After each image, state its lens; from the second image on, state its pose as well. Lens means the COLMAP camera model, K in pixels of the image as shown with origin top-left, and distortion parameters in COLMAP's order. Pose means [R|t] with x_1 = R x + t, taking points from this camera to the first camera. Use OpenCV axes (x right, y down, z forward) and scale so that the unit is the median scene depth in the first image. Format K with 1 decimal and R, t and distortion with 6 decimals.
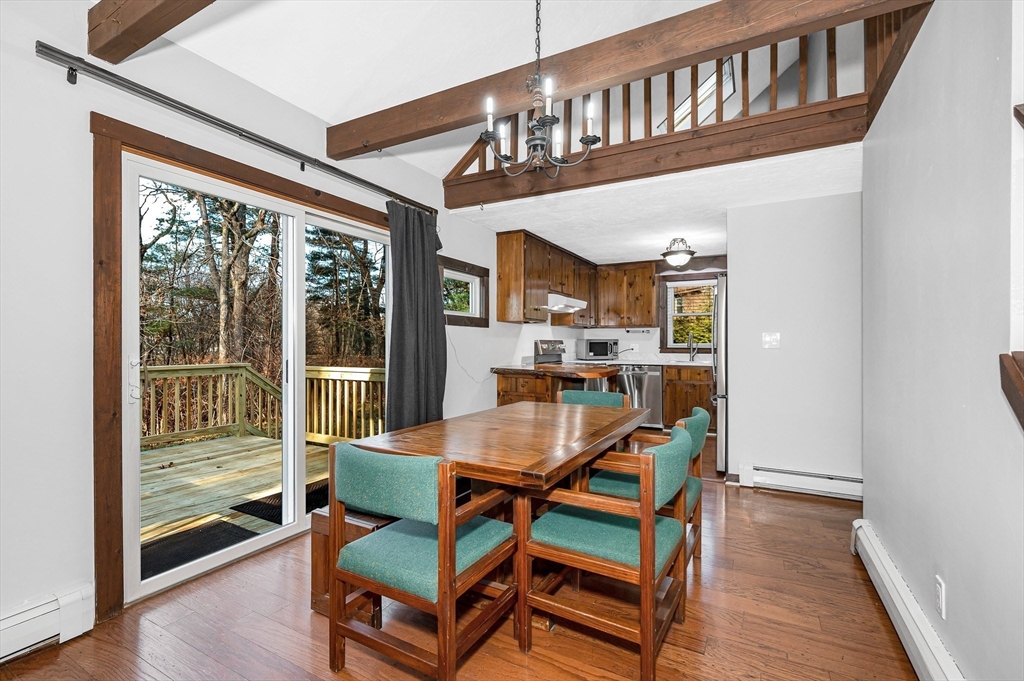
lens RADIAL K [[448.9, 0, 515.8], [0, 448.9, 339.6], [0, 0, 1]] dist [-0.000949, -0.000805]
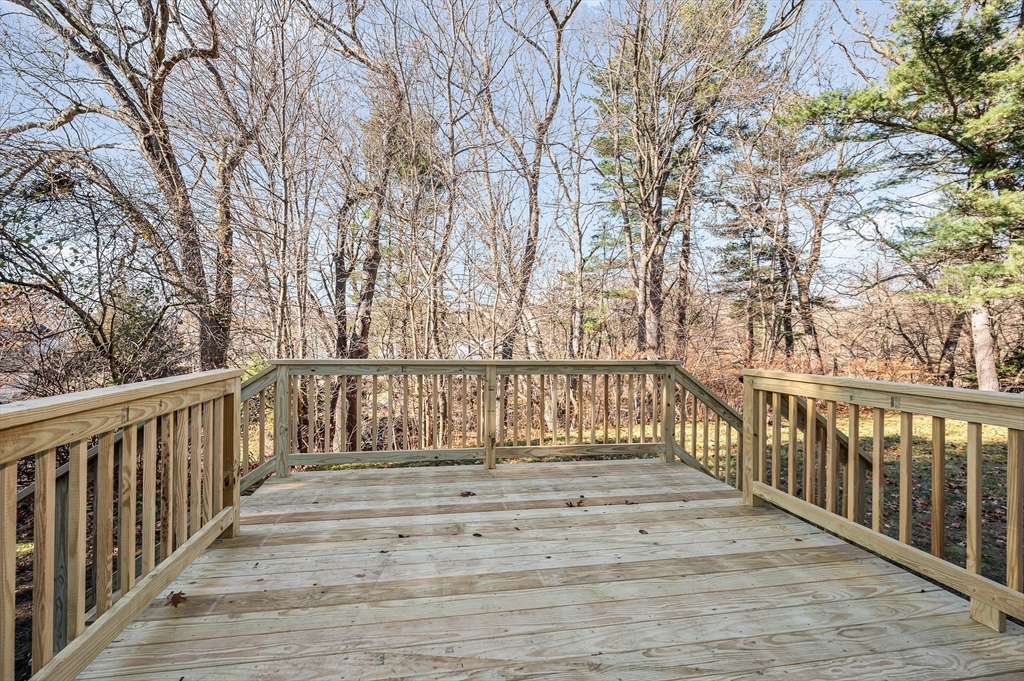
lens RADIAL K [[426.8, 0, 510.2], [0, 426.8, 337.5], [0, 0, 1]] dist [-0.002582, 0.000024]
pose [[0.644744, 0.002371, -0.764395, -0.415987], [-0.004819, 0.999988, -0.000963, 0.034413], [0.764383, 0.004305, 0.644748, 0.607178]]
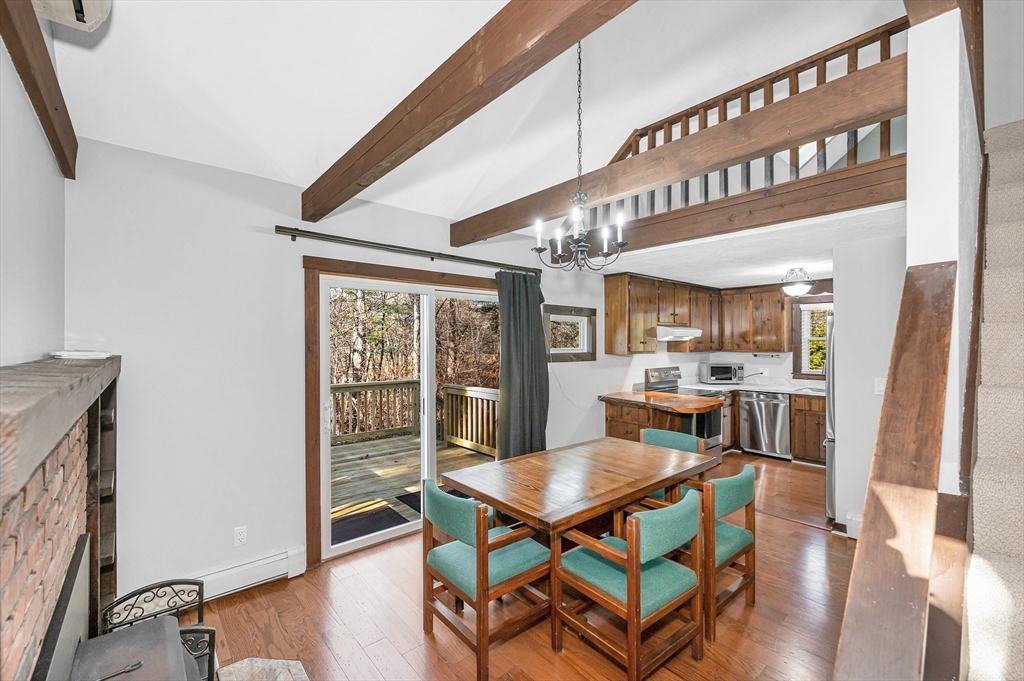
lens RADIAL K [[426.8, 0, 521.4], [0, 426.8, 339.2], [0, 0, 1]] dist [-0.002582, 0.000024]
pose [[0.939579, -0.003674, -0.342311, 0.162443], [0.002699, 0.999991, -0.003326, -0.096129], [0.342320, 0.002201, 0.939581, -0.092440]]
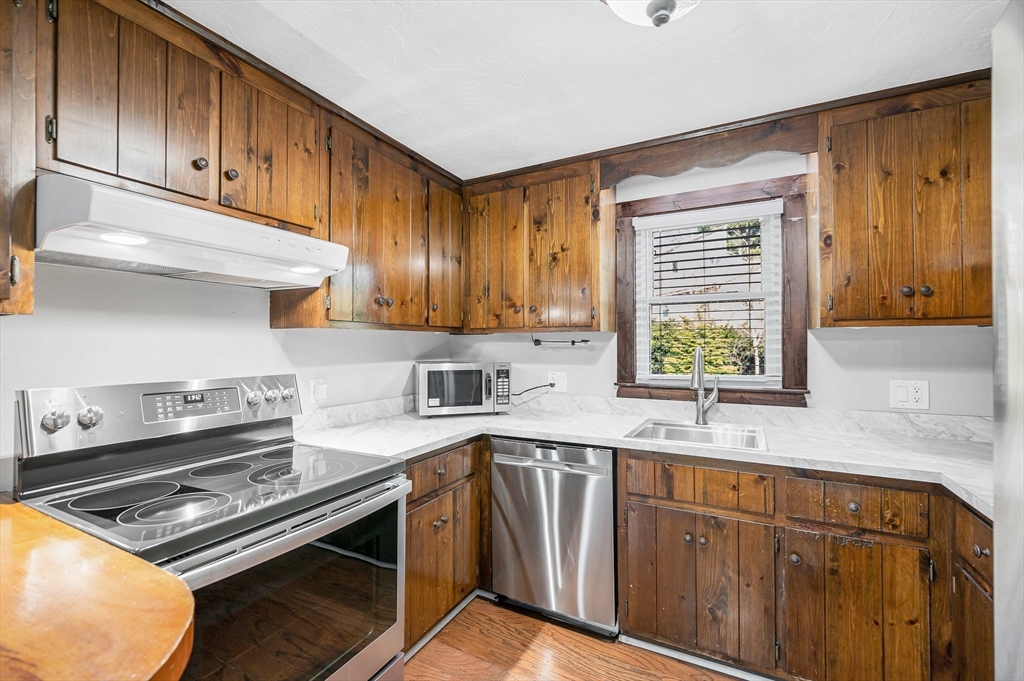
lens RADIAL K [[426.8, 0, 500.9], [0, 426.8, 342.2], [0, 0, 1]] dist [-0.002582, 0.000024]
pose [[0.999826, -0.004796, -0.018054, 0.410582], [0.004705, 0.999976, -0.005069, -0.030666], [0.018078, 0.004983, 0.999824, 1.131047]]
